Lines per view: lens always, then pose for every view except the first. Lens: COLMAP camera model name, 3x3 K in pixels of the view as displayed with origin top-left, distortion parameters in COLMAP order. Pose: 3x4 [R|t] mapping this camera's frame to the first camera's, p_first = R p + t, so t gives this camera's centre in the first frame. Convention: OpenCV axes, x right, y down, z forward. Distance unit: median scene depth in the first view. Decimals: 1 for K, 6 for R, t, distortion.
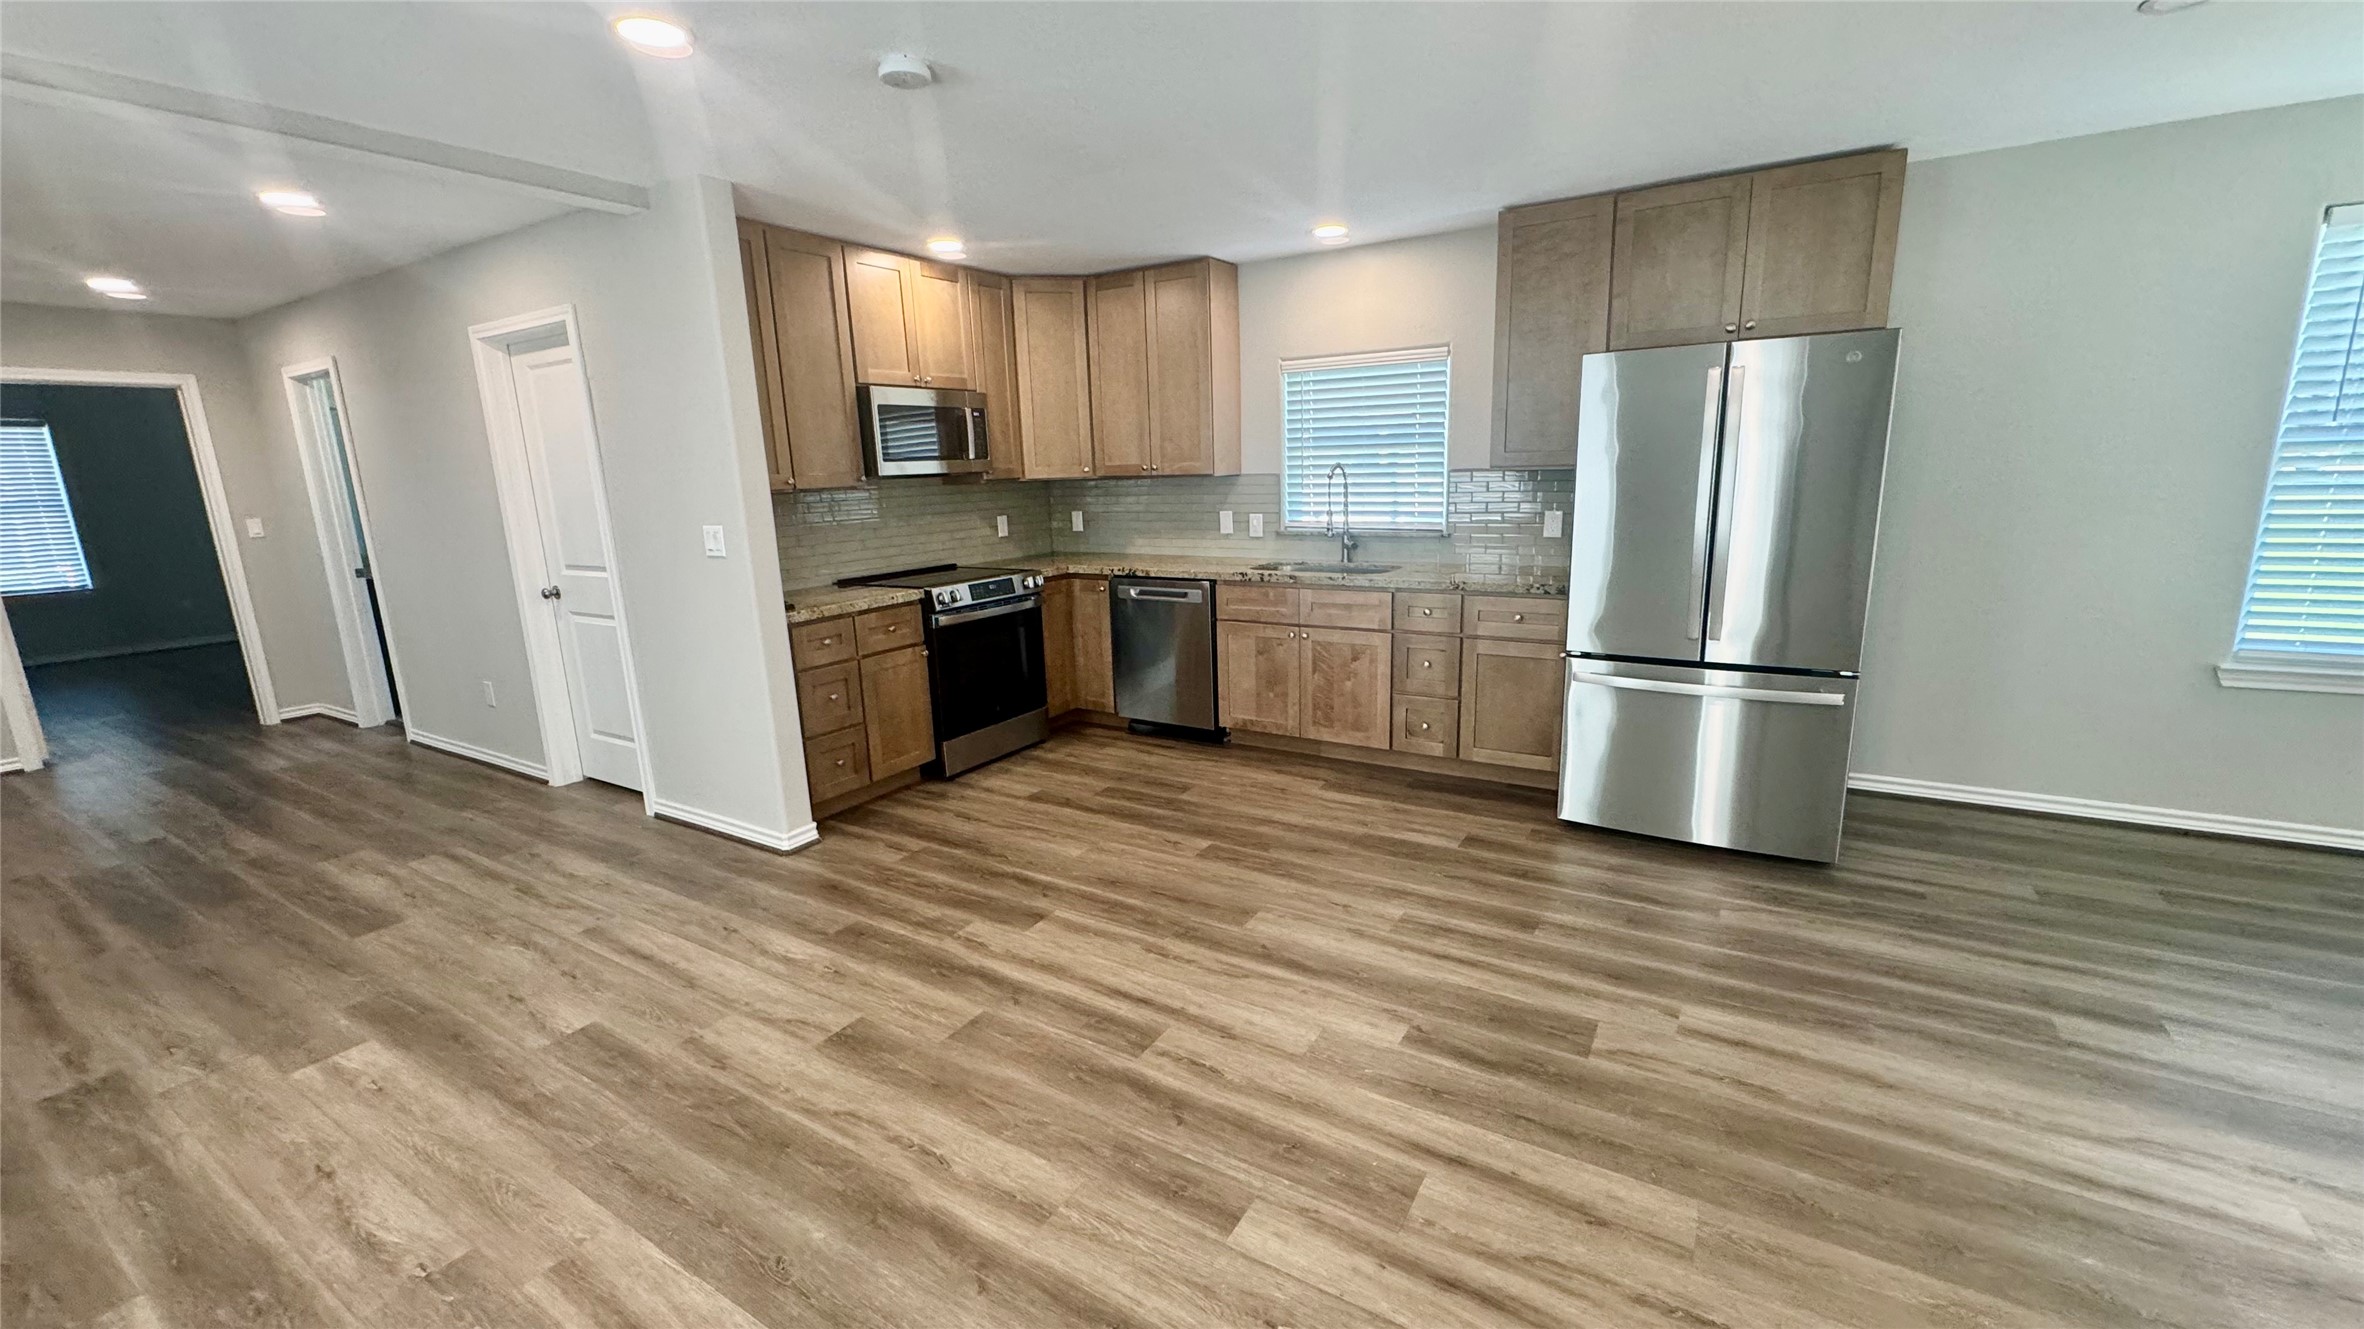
lens RADIAL K [[944.2, 0, 1176.8], [0, 944.2, 659.6], [0, 0, 1]] dist [-0.000765, -0.000073]
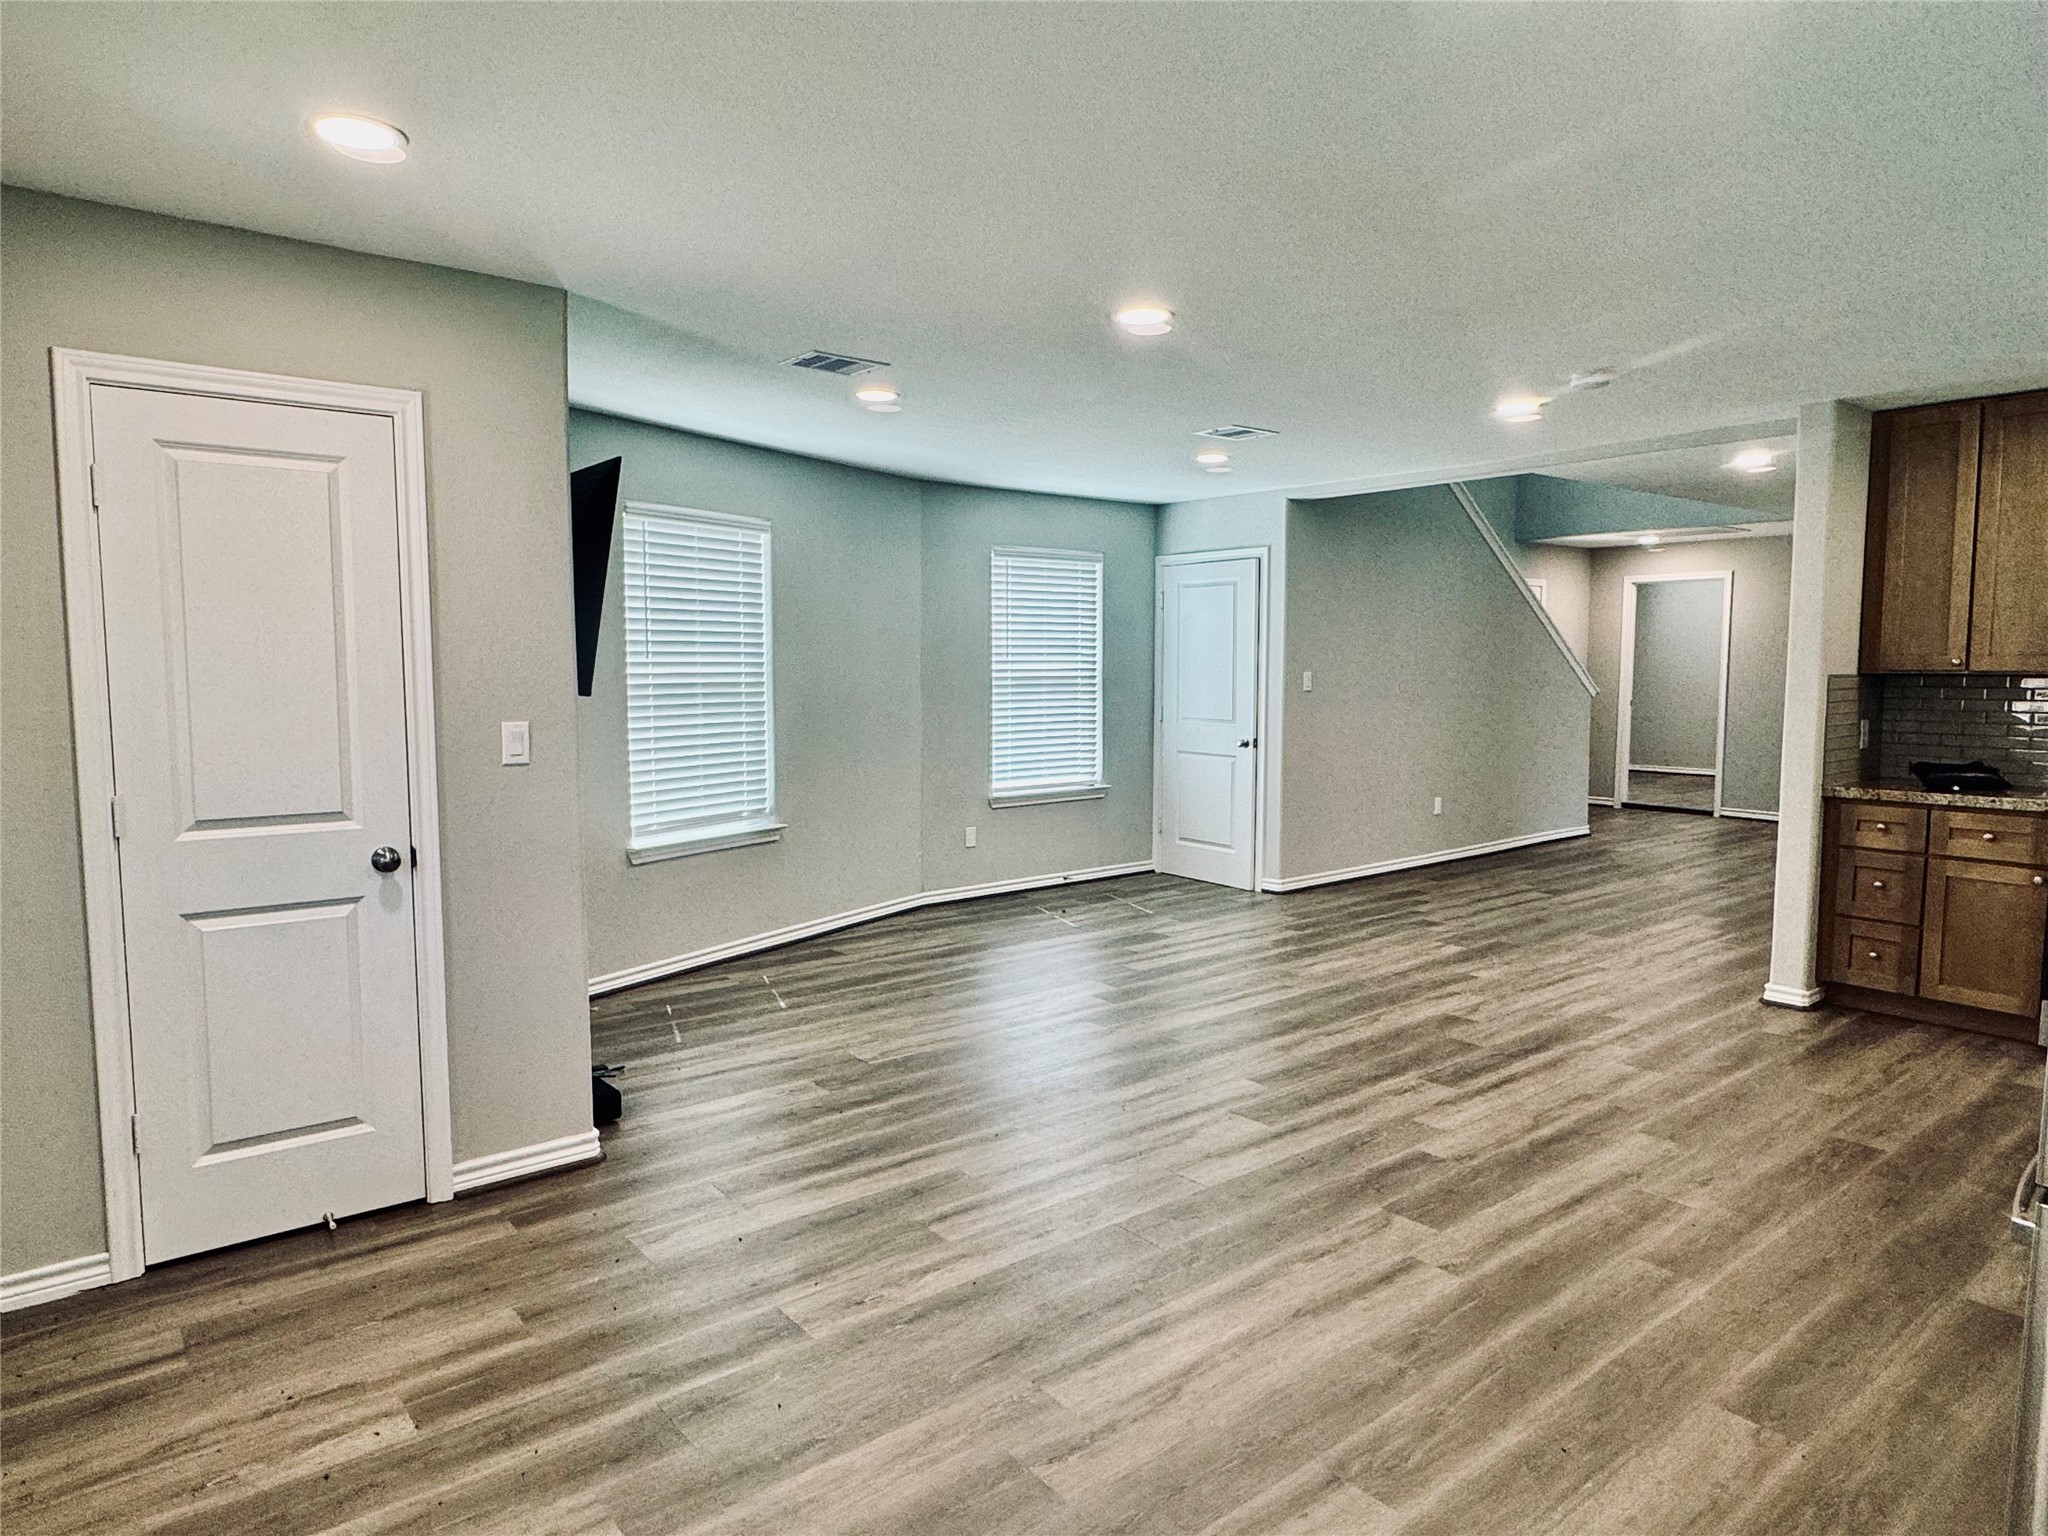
lens RADIAL K [[1245.3, 0, 1020.6], [0, 1245.3, 766.7], [0, 0, 1]] dist [-0.001354, 0.000734]
pose [[-0.334295, 0.116068, -0.935294, 1.119641], [-0.182128, 0.965726, 0.184941, -0.154515], [0.924703, 0.232168, -0.301698, 0.562146]]
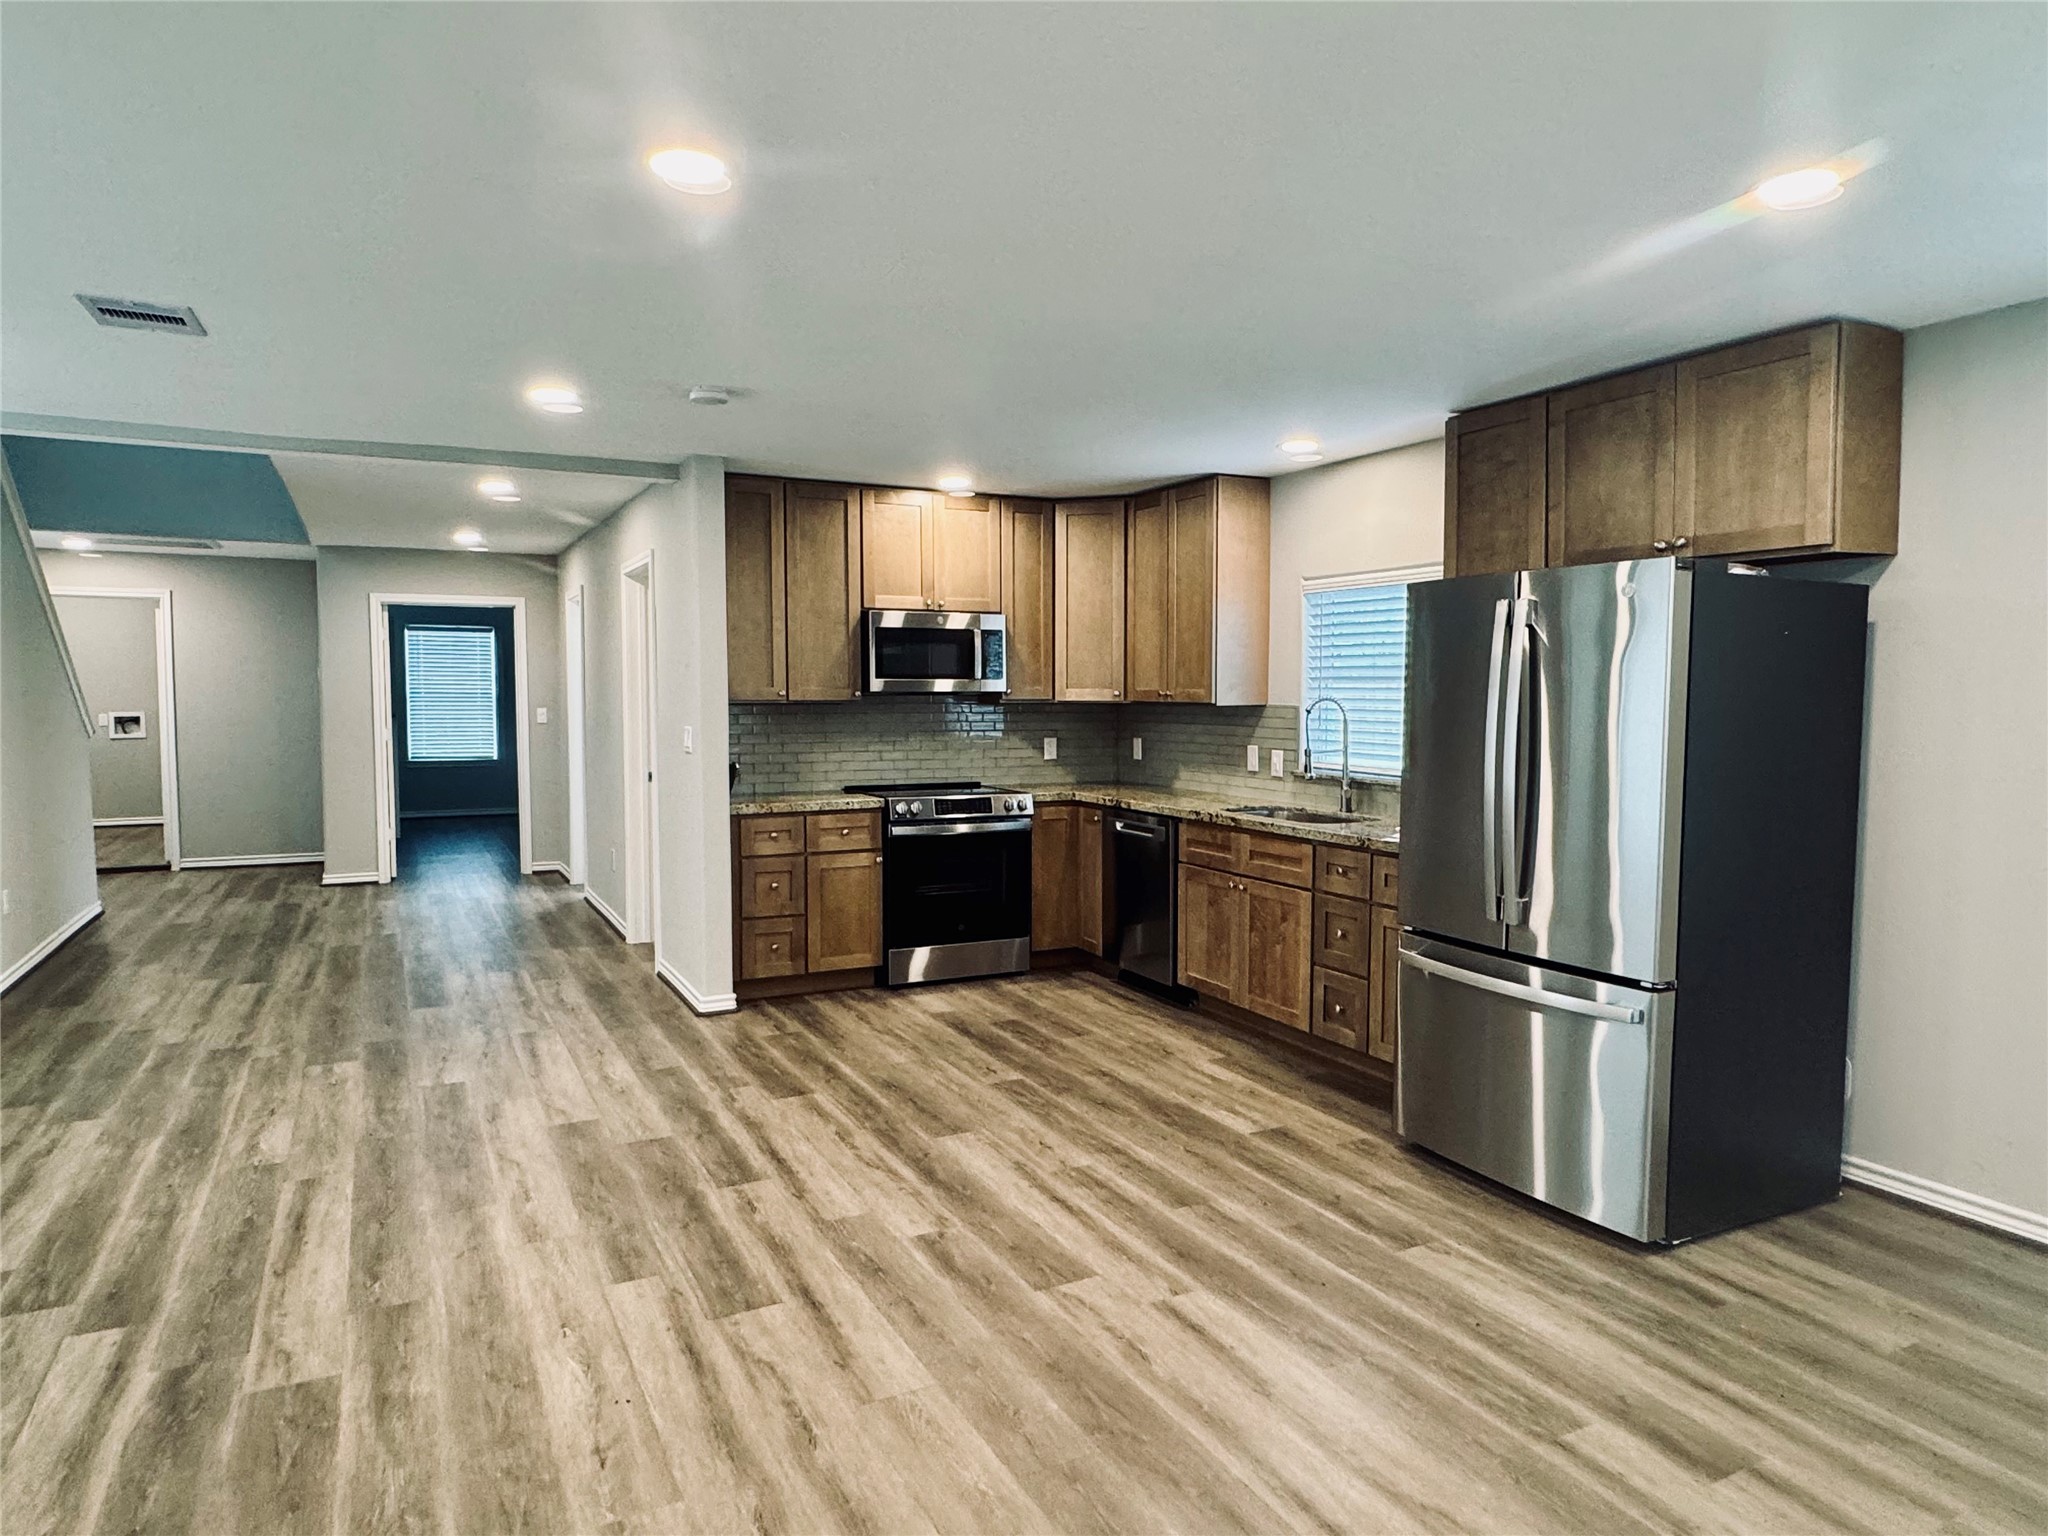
lens RADIAL K [[1245.3, 0, 1020.6], [0, 1245.3, 766.7], [0, 0, 1]] dist [-0.001354, 0.000734]
pose [[0.855873, 0.066714, -0.512865, 0.636330], [-0.136239, 0.985703, -0.099137, 0.007749], [0.498919, 0.154721, 0.852726, -0.123653]]
